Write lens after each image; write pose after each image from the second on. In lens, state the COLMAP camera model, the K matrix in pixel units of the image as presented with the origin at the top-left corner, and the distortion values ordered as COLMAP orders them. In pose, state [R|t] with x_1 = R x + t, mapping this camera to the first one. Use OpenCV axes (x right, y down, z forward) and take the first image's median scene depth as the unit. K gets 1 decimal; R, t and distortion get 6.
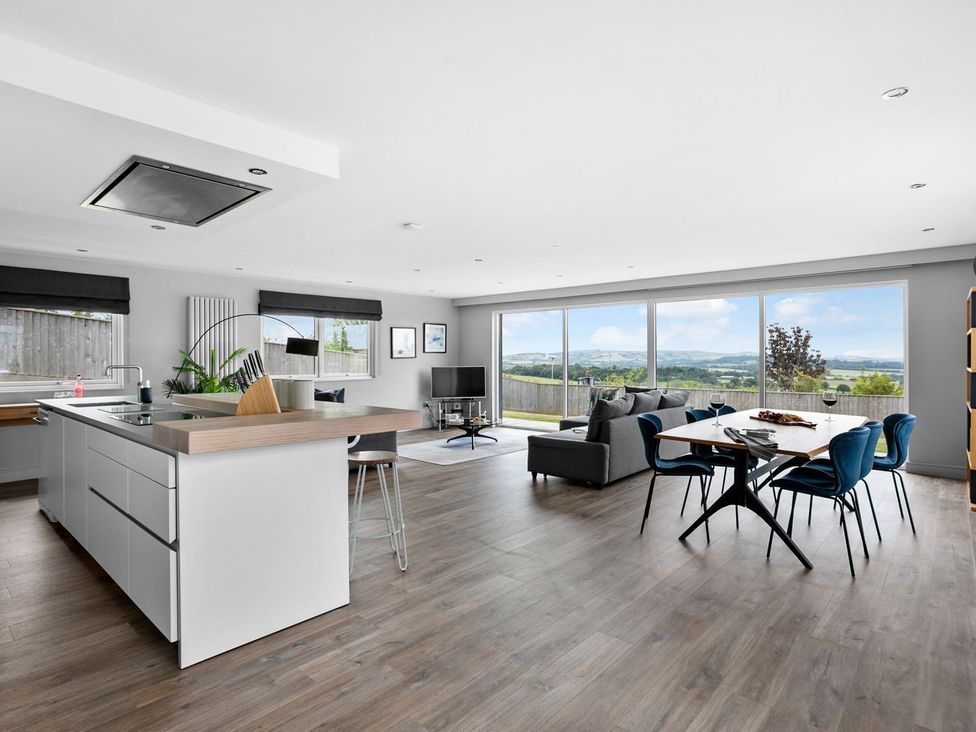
lens RADIAL K [[530.3, 0, 491.6], [0, 530.3, 360.4], [0, 0, 1]] dist [-0.052577, 0.031951]
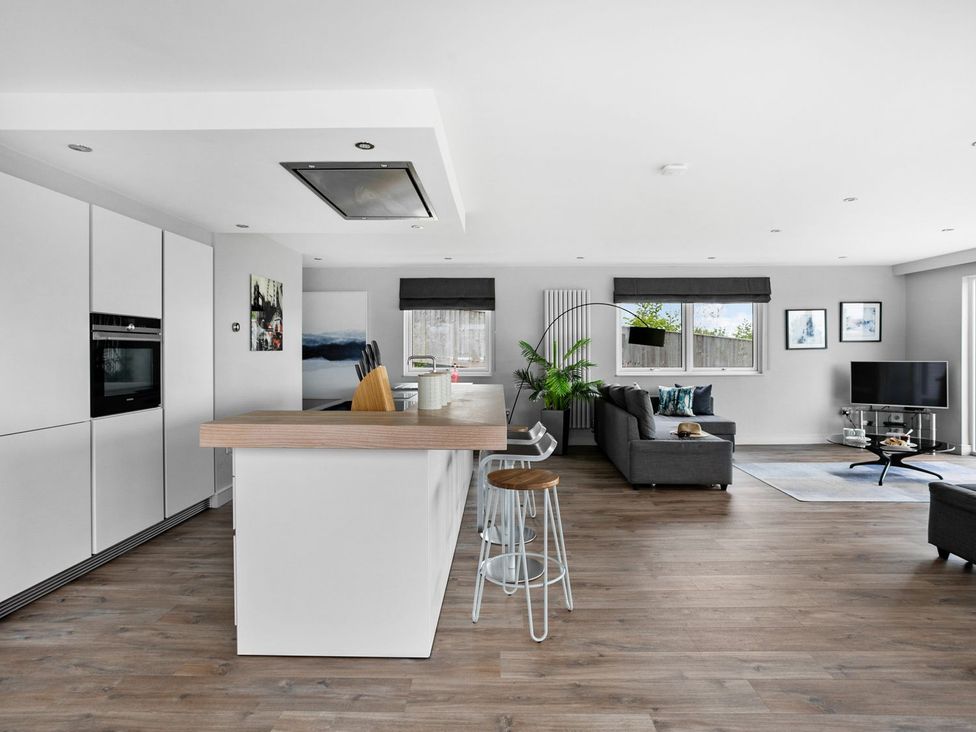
lens RADIAL K [[530.3, 0, 491.6], [0, 530.3, 360.4], [0, 0, 1]] dist [-0.052577, 0.031951]
pose [[0.656228, 0.016896, -0.754373, 0.146024], [-0.002778, 0.999797, 0.019976, -0.002434], [0.754558, -0.011013, 0.656141, 0.209289]]
